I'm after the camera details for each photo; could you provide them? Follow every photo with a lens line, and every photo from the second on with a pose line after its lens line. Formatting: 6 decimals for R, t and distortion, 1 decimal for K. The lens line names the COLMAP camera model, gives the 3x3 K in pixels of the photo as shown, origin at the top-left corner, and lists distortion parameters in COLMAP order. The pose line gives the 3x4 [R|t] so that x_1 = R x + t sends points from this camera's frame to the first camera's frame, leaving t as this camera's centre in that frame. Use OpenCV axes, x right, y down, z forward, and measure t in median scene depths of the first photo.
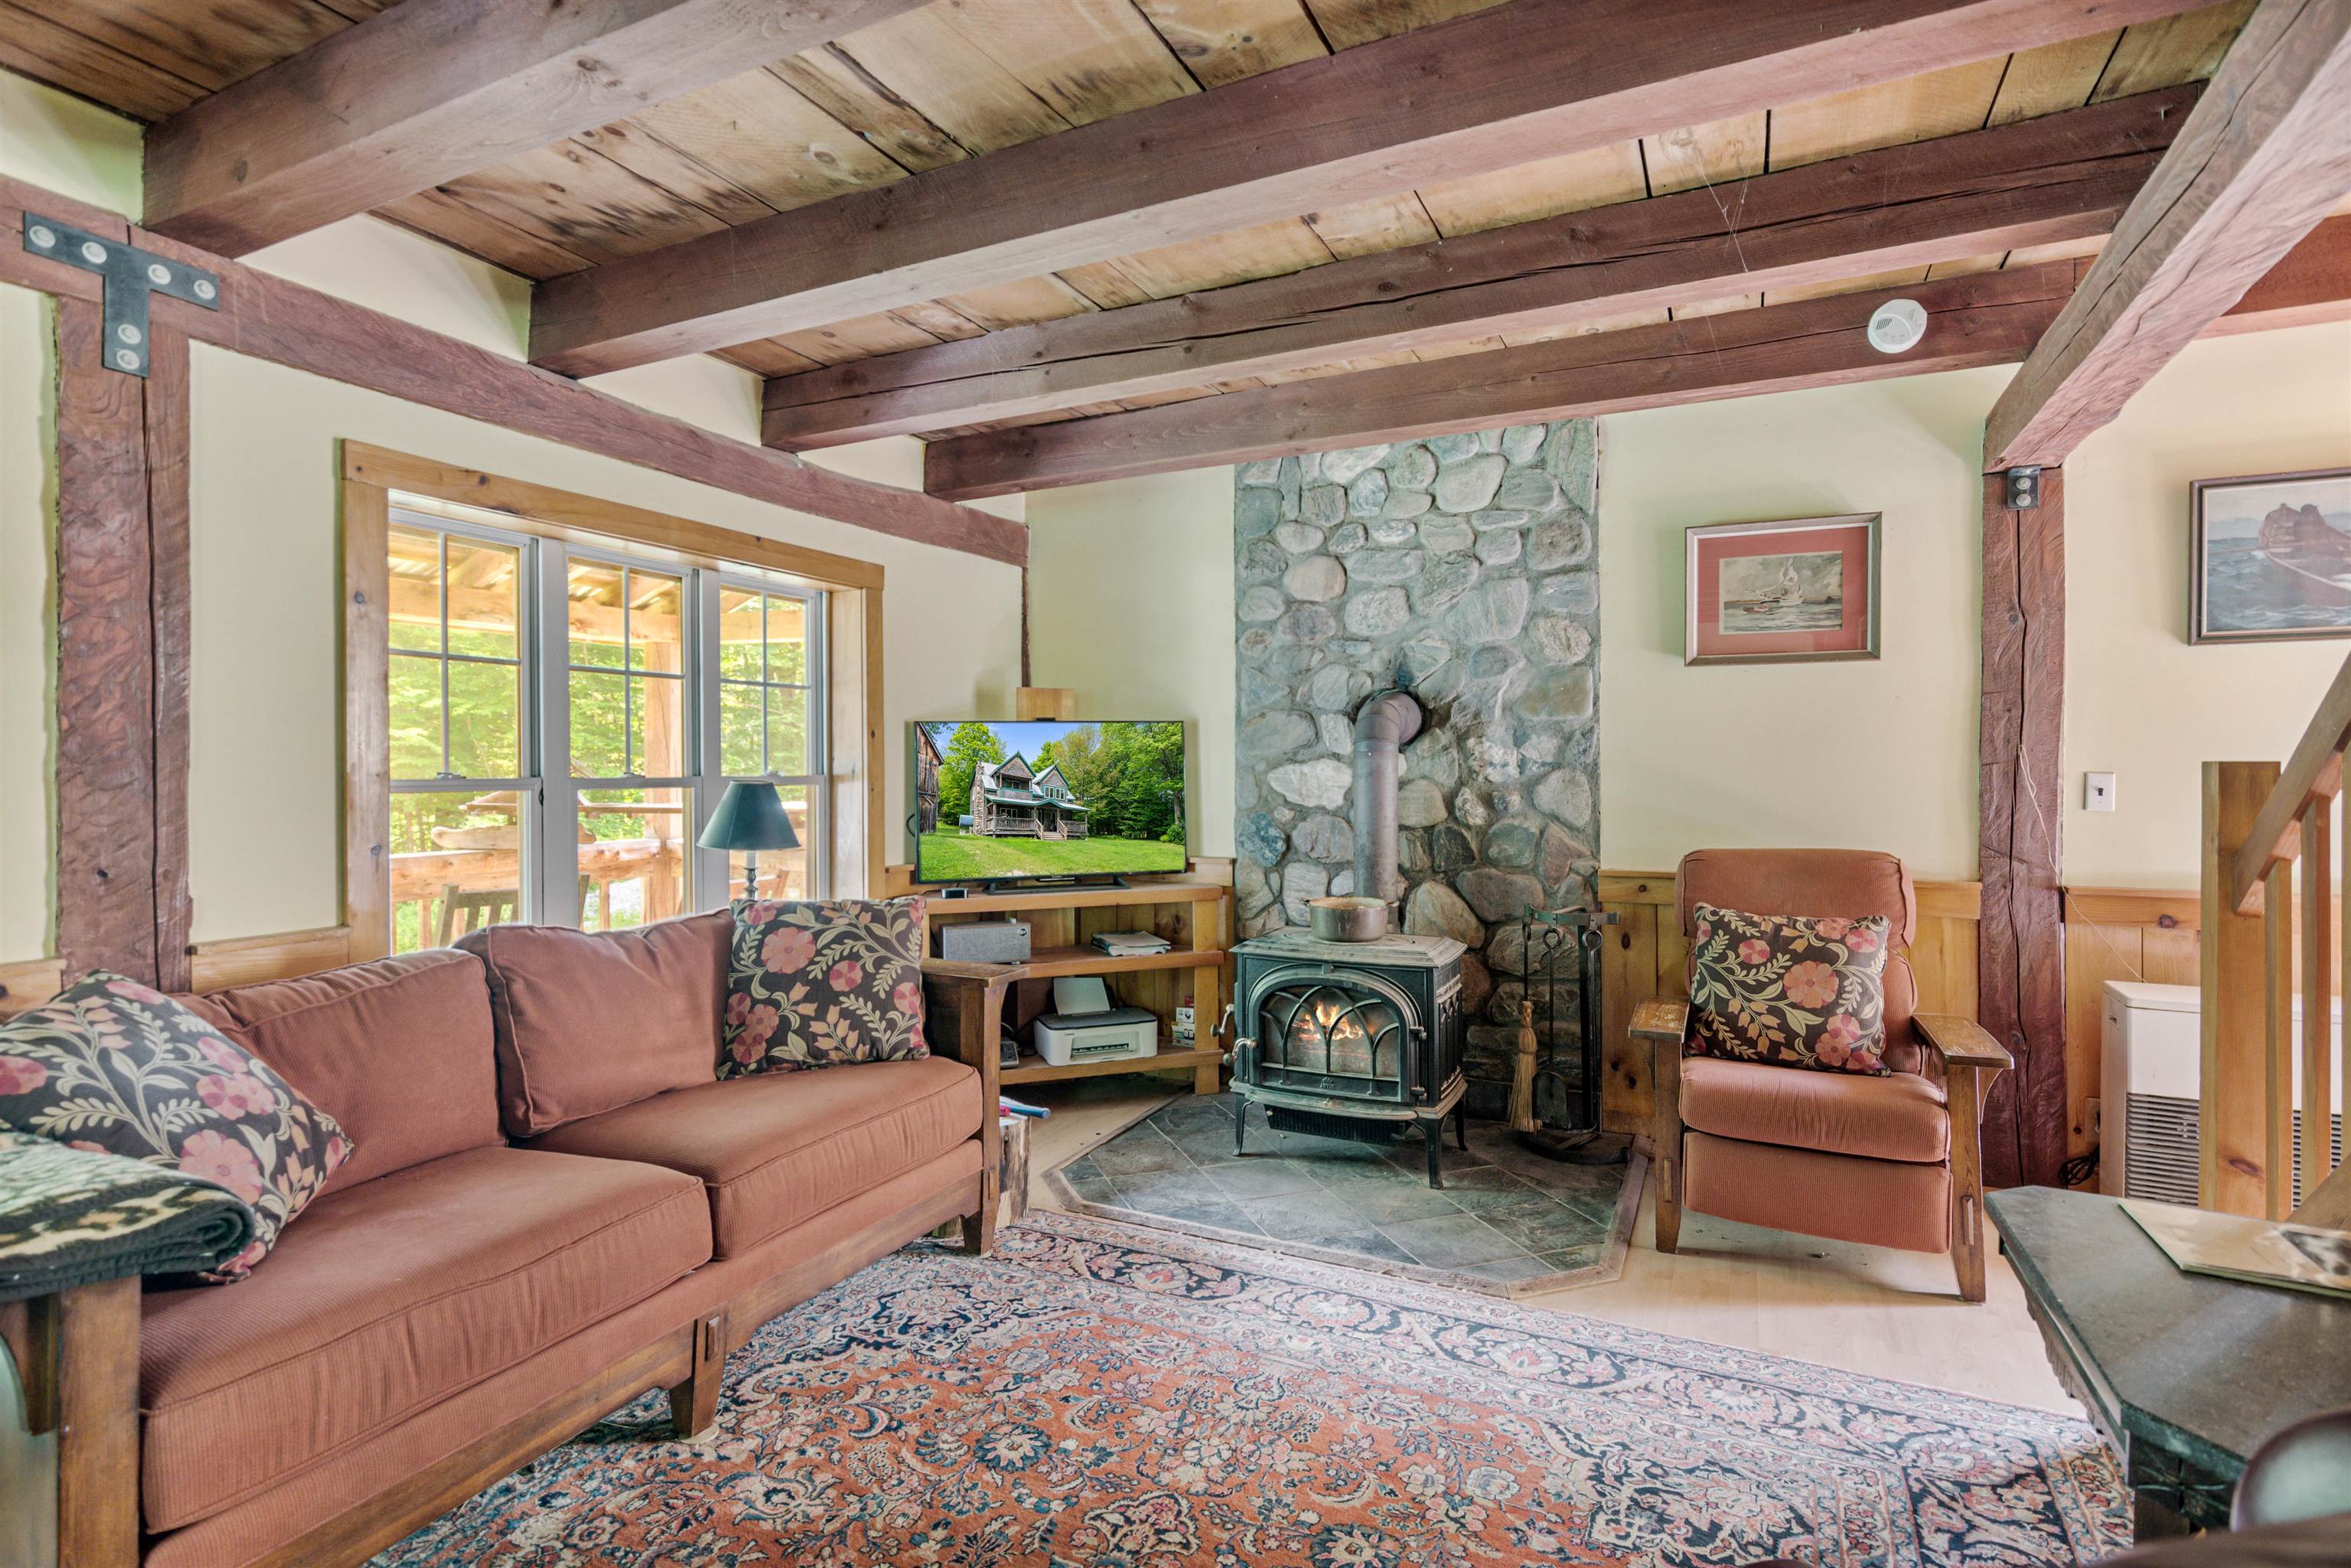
lens RADIAL K [[1153.5, 0, 1171.0], [0, 1153.5, 765.8], [0, 0, 1]] dist [-0.000356, 0.001120]
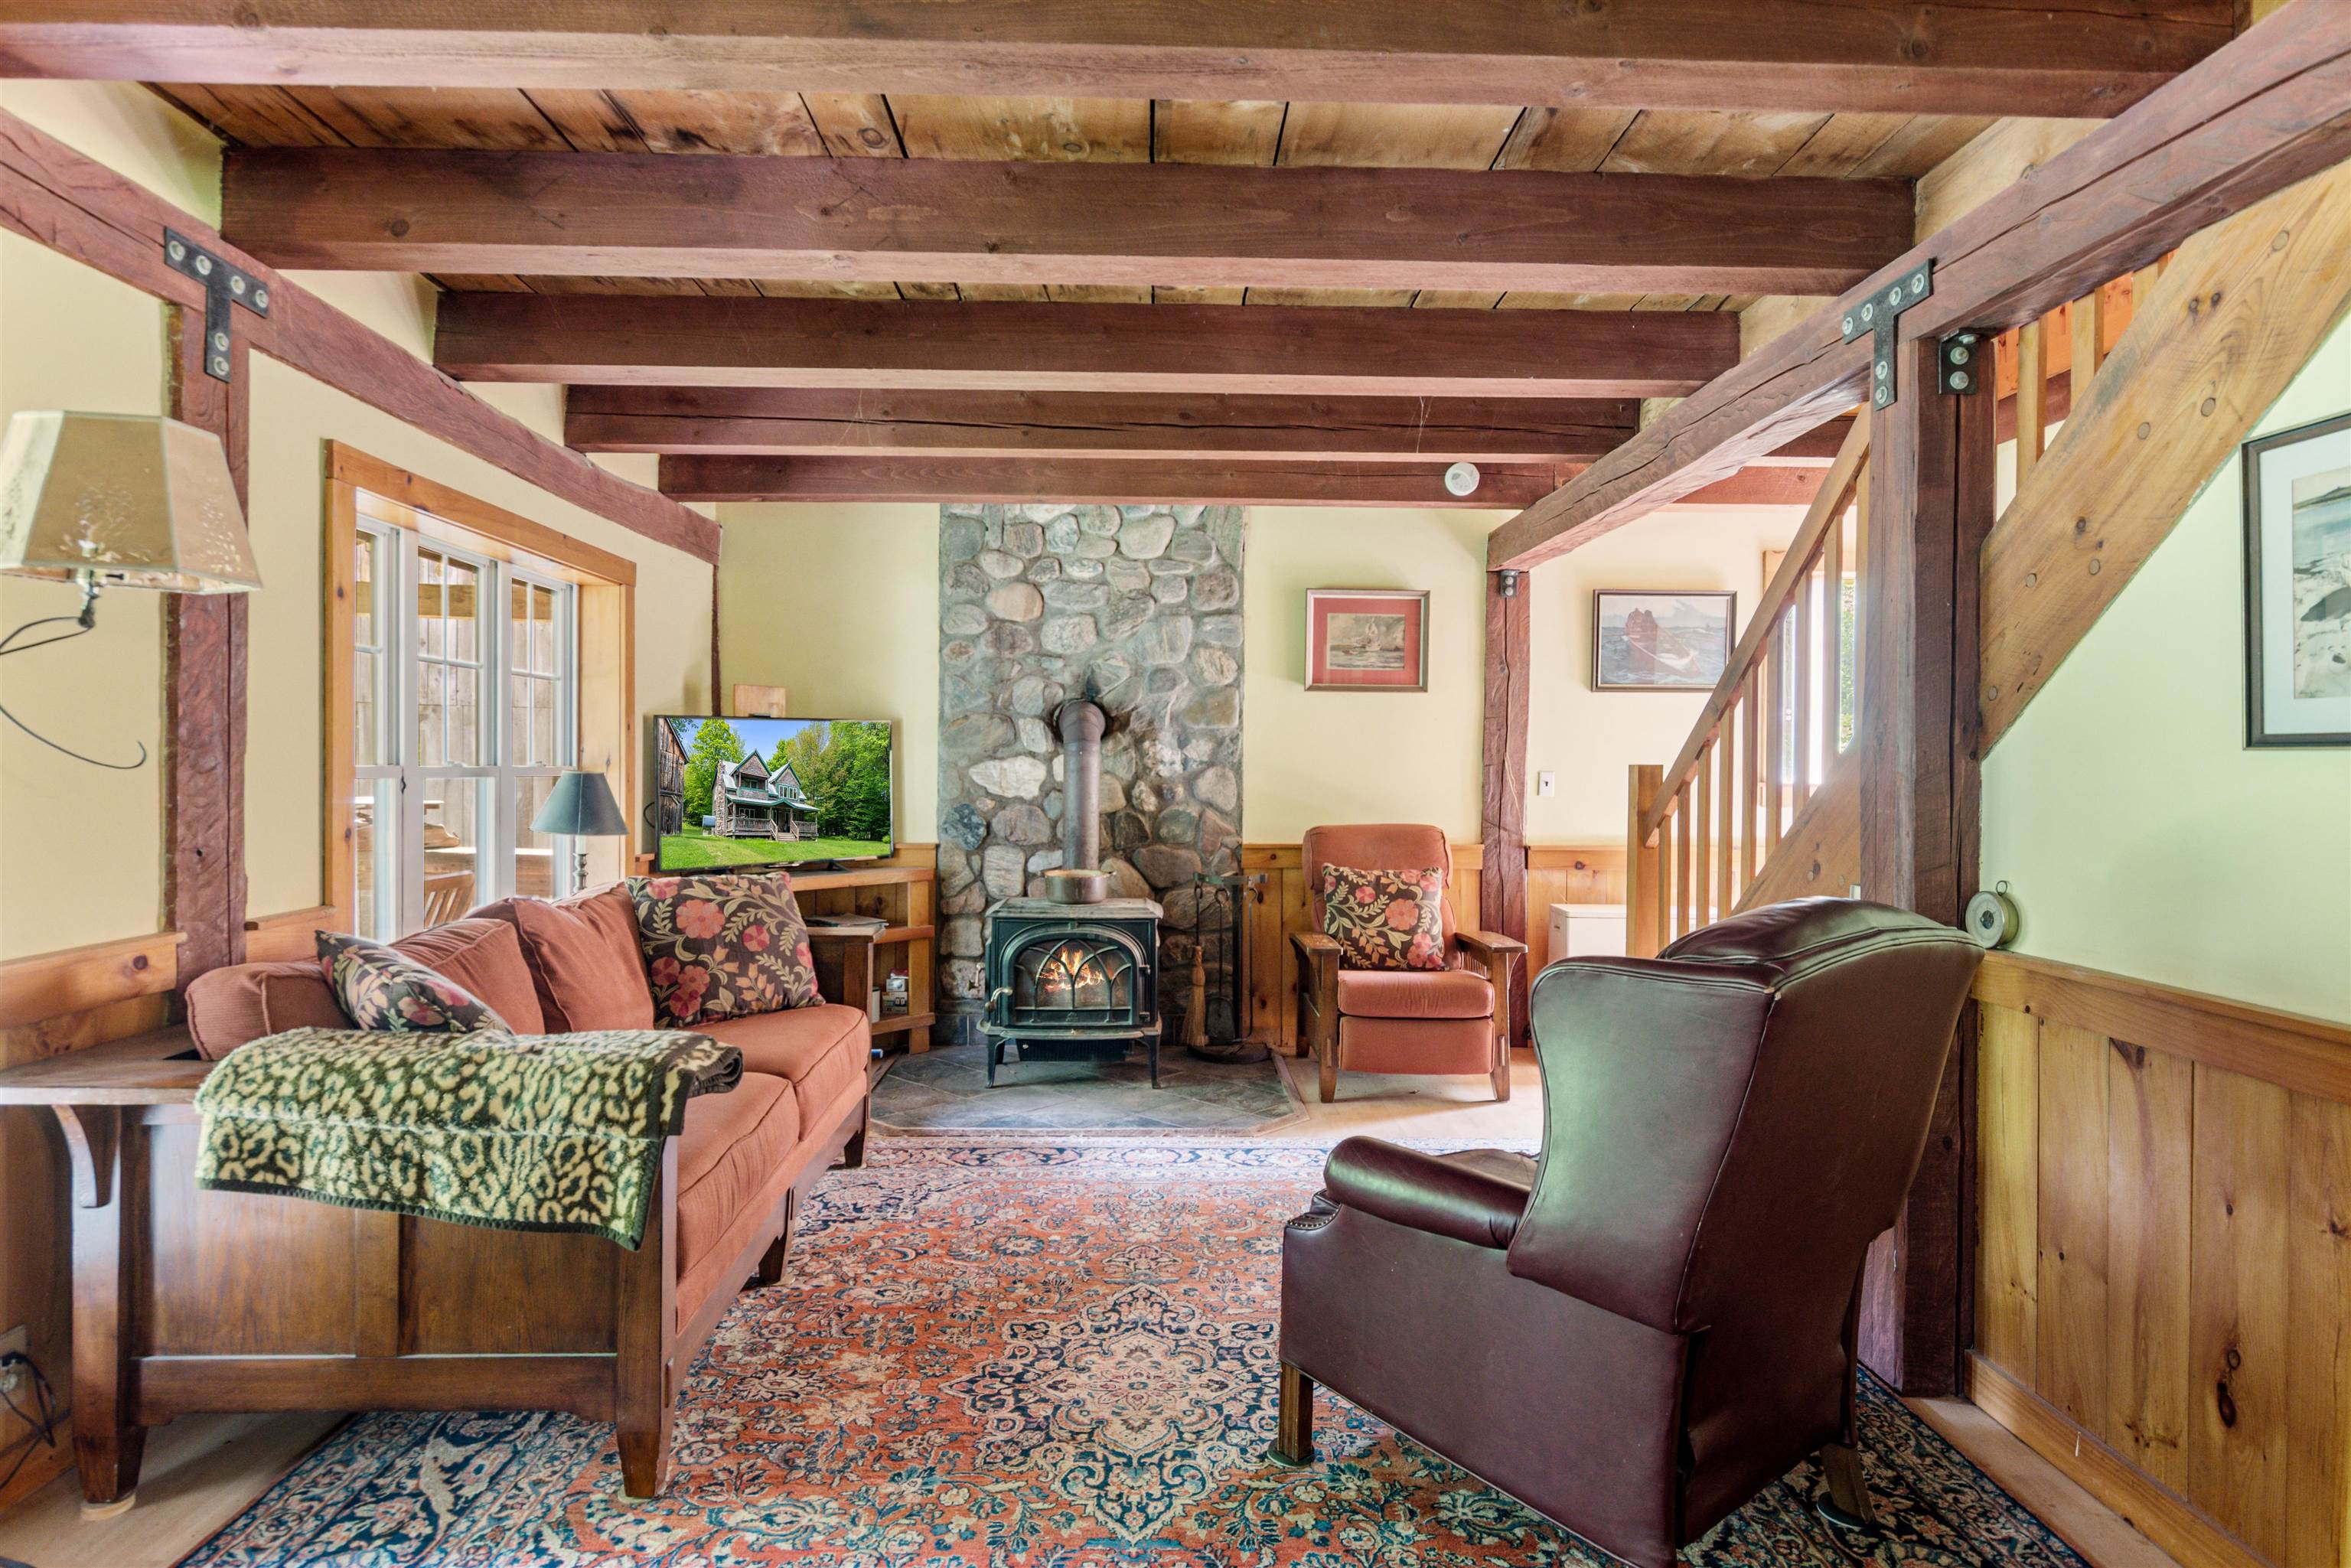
lens RADIAL K [[1285.8, 0, 1165.8], [0, 1285.8, 771.4], [0, 0, 1]] dist [-0.003159, -0.001409]
pose [[0.886136, 0.006791, 0.463375, -0.439392], [-0.009559, 0.999948, 0.003627, 0.004179], [-0.463326, -0.007643, 0.886155, -0.287813]]
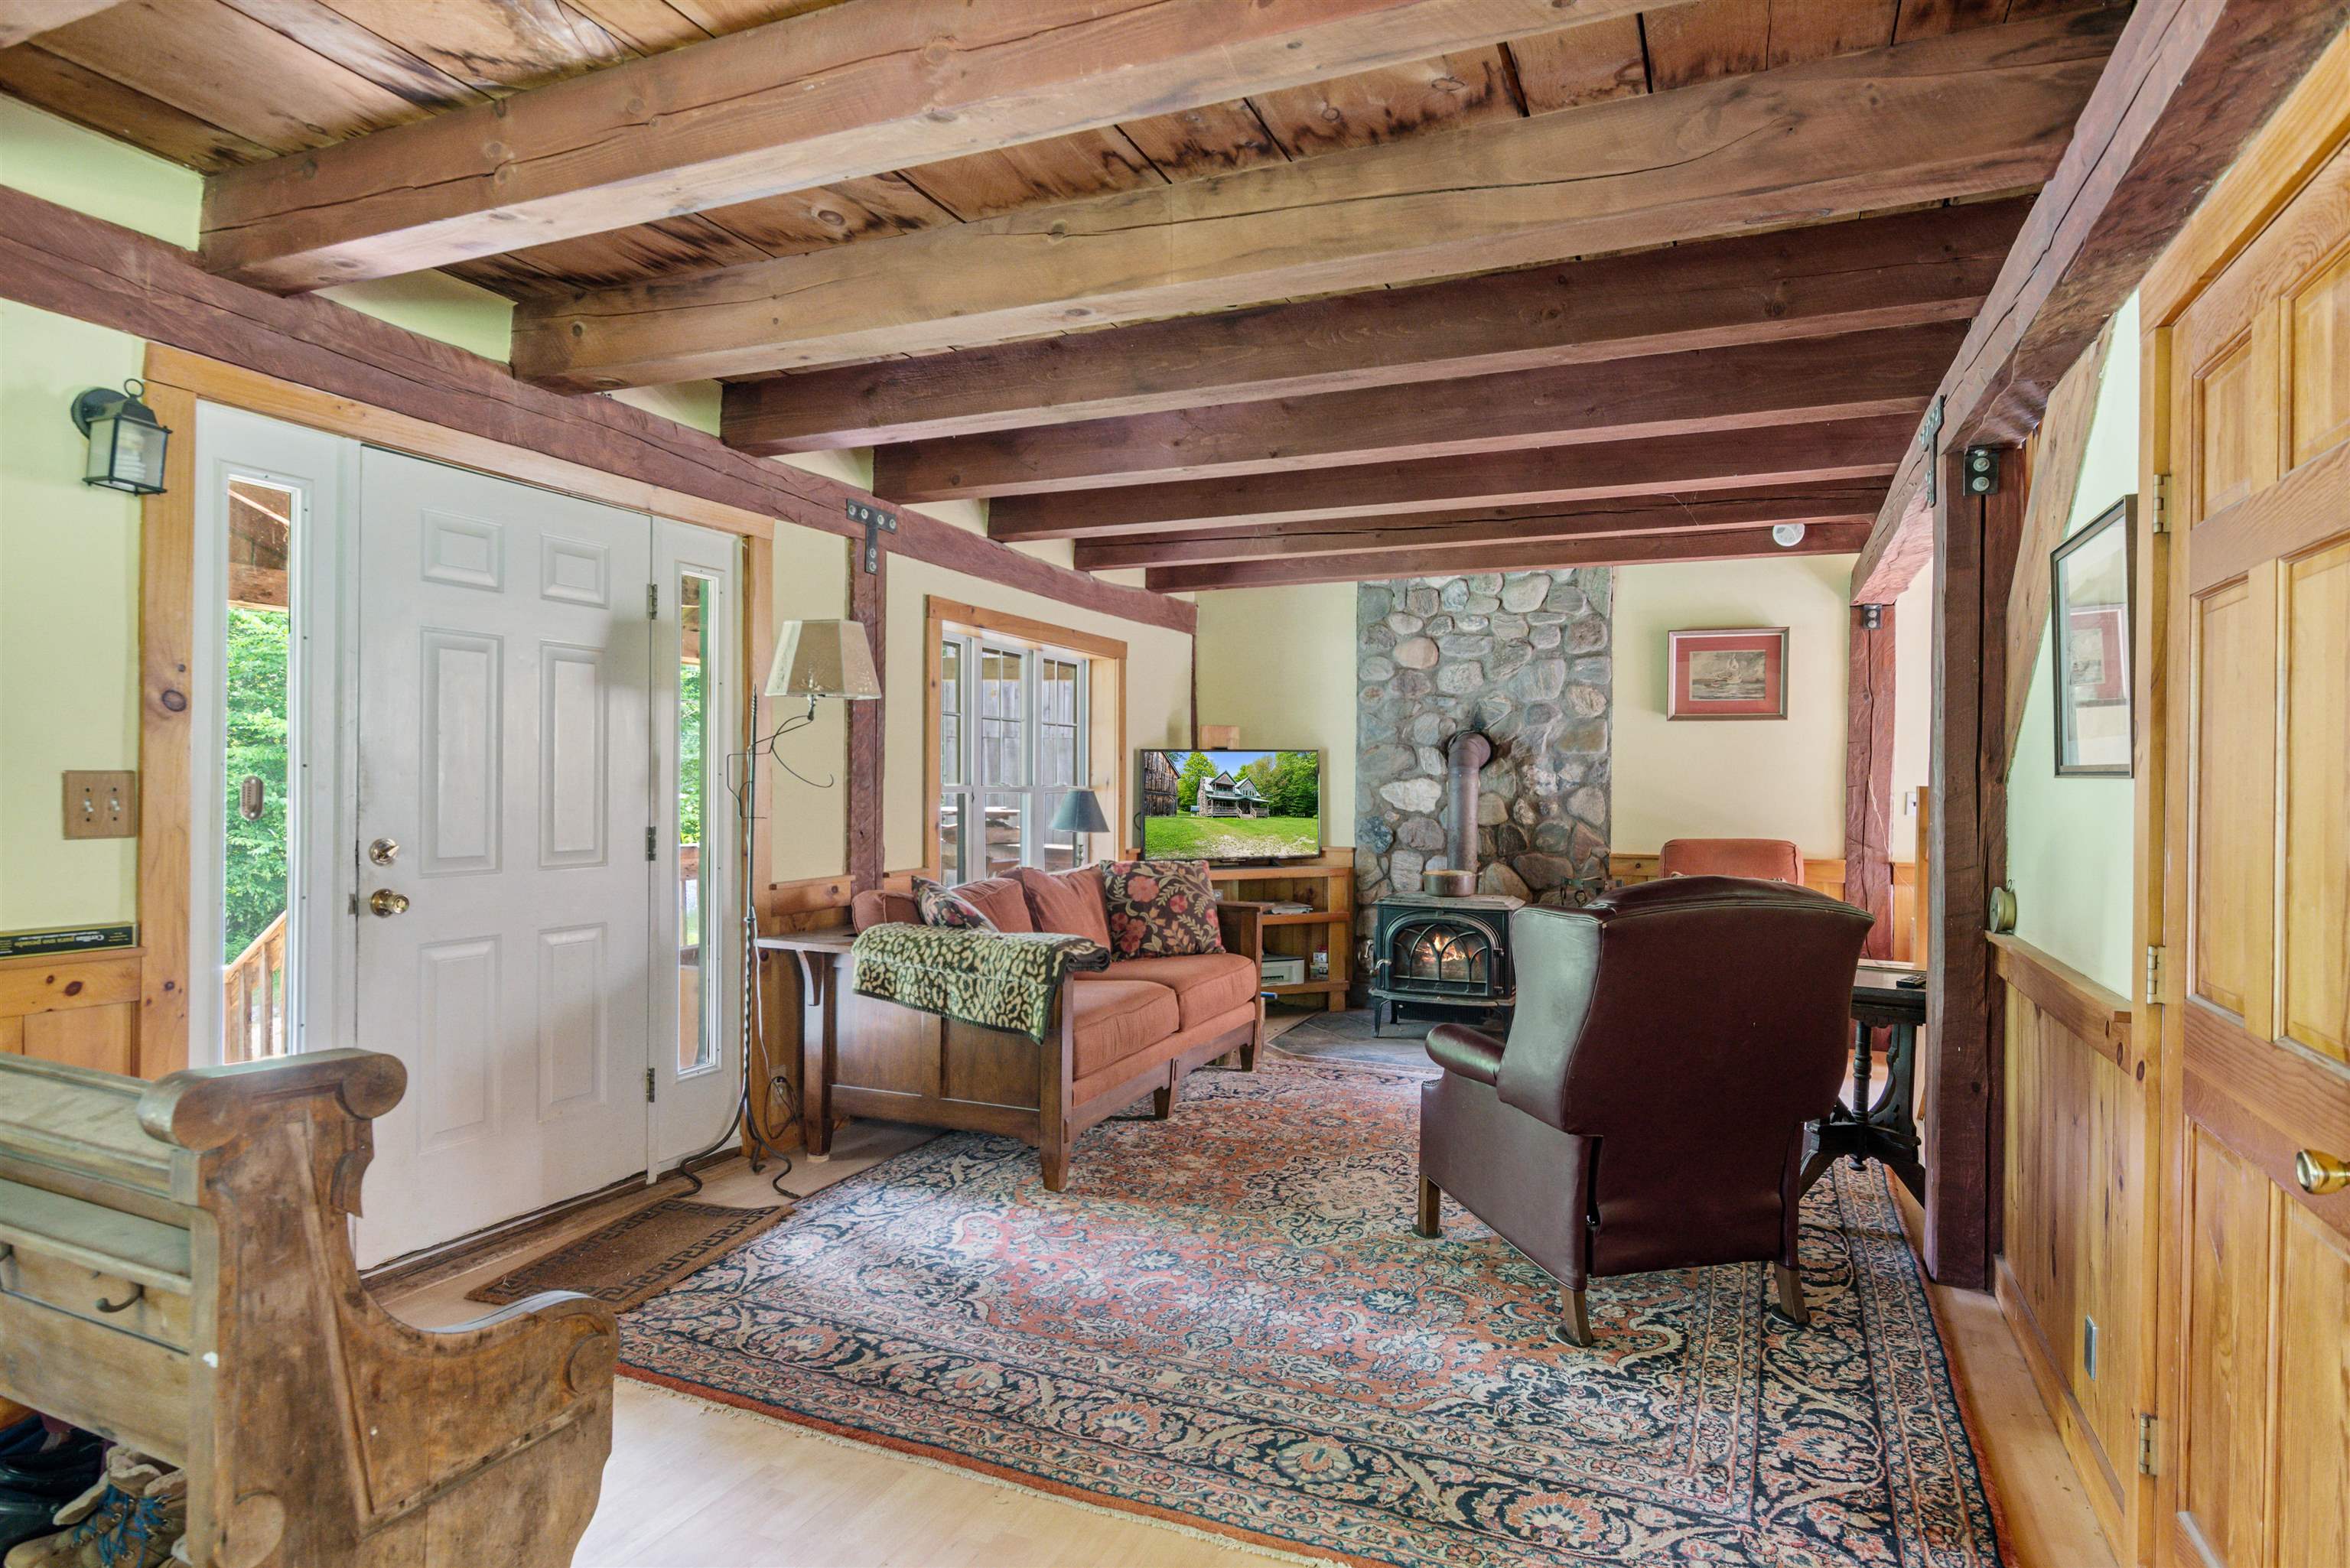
lens RADIAL K [[1285.2, 0, 1169.5], [0, 1285.2, 782.6], [0, 0, 1]] dist [-0.003159, -0.001409]
pose [[0.999004, 0.010803, 0.043301, -0.321945], [-0.010904, 0.999938, 0.002111, -0.000604], [-0.043276, -0.002581, 0.999060, -0.756719]]
